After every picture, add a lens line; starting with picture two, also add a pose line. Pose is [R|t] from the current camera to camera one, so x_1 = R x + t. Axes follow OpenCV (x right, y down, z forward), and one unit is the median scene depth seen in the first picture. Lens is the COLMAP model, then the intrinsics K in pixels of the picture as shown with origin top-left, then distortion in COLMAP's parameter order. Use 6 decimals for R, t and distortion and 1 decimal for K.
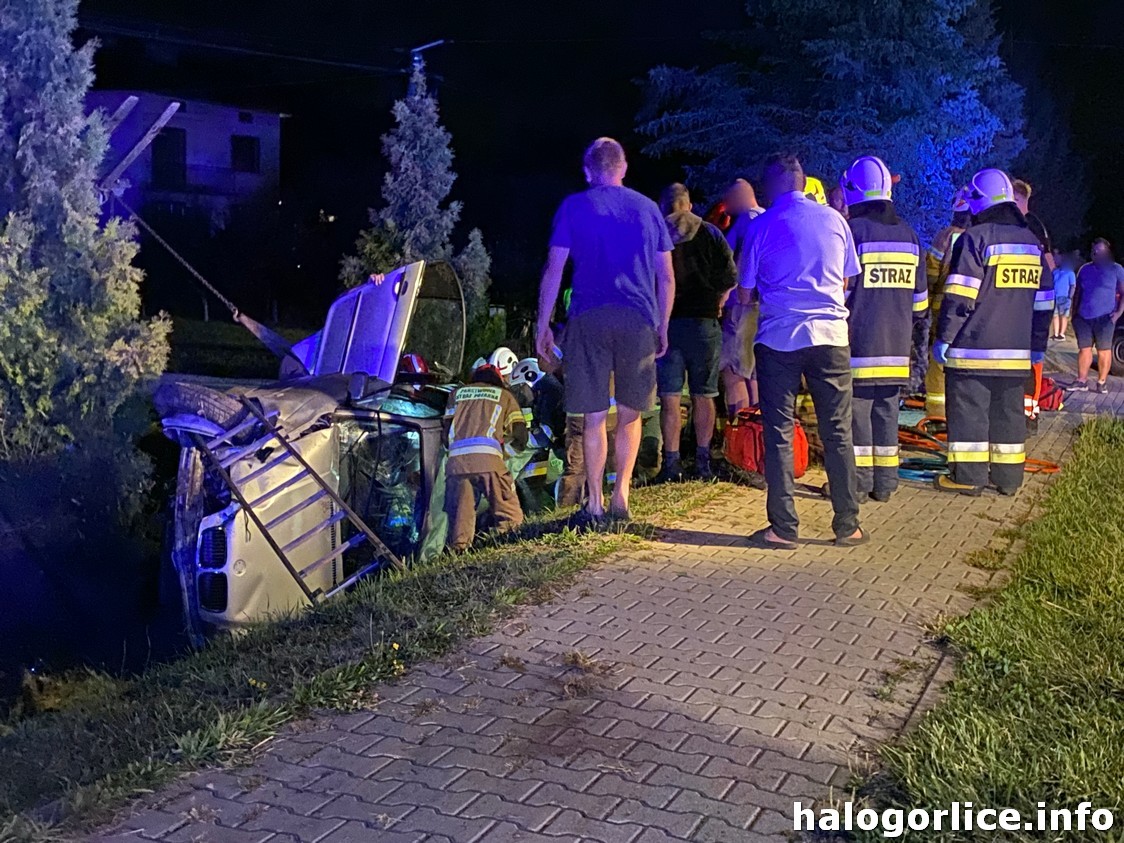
lens RADIAL K [[1575.2, 0, 562.0], [0, 1575.2, 421.5], [0, 0, 1]] dist [0.040160, 0.026655]
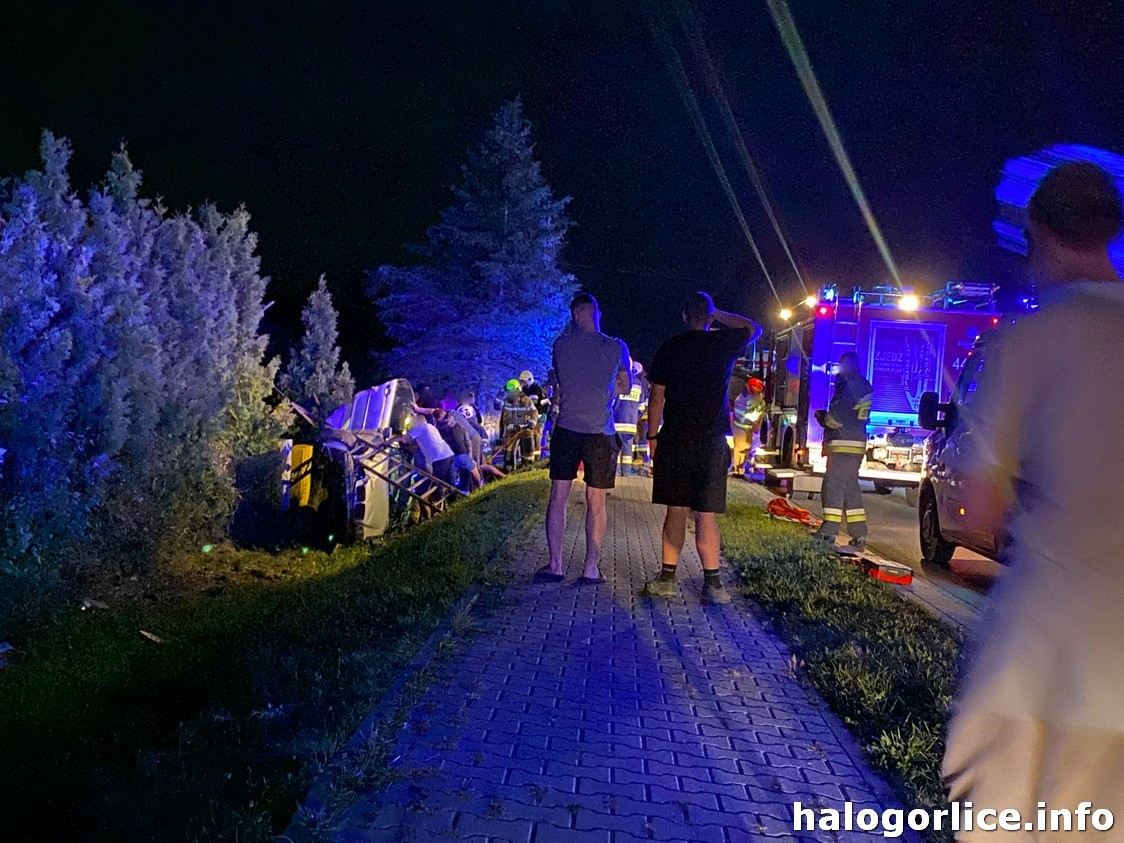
lens RADIAL K [[1333.8, 0, 562.0], [0, 1333.8, 421.5], [0, 0, 1]] dist [0.022599, -0.006909]
pose [[0.944836, 0.039931, 0.325101, -0.338251], [-0.016438, 0.997071, -0.074693, 0.066198], [-0.327132, 0.065228, 0.942725, -0.602772]]
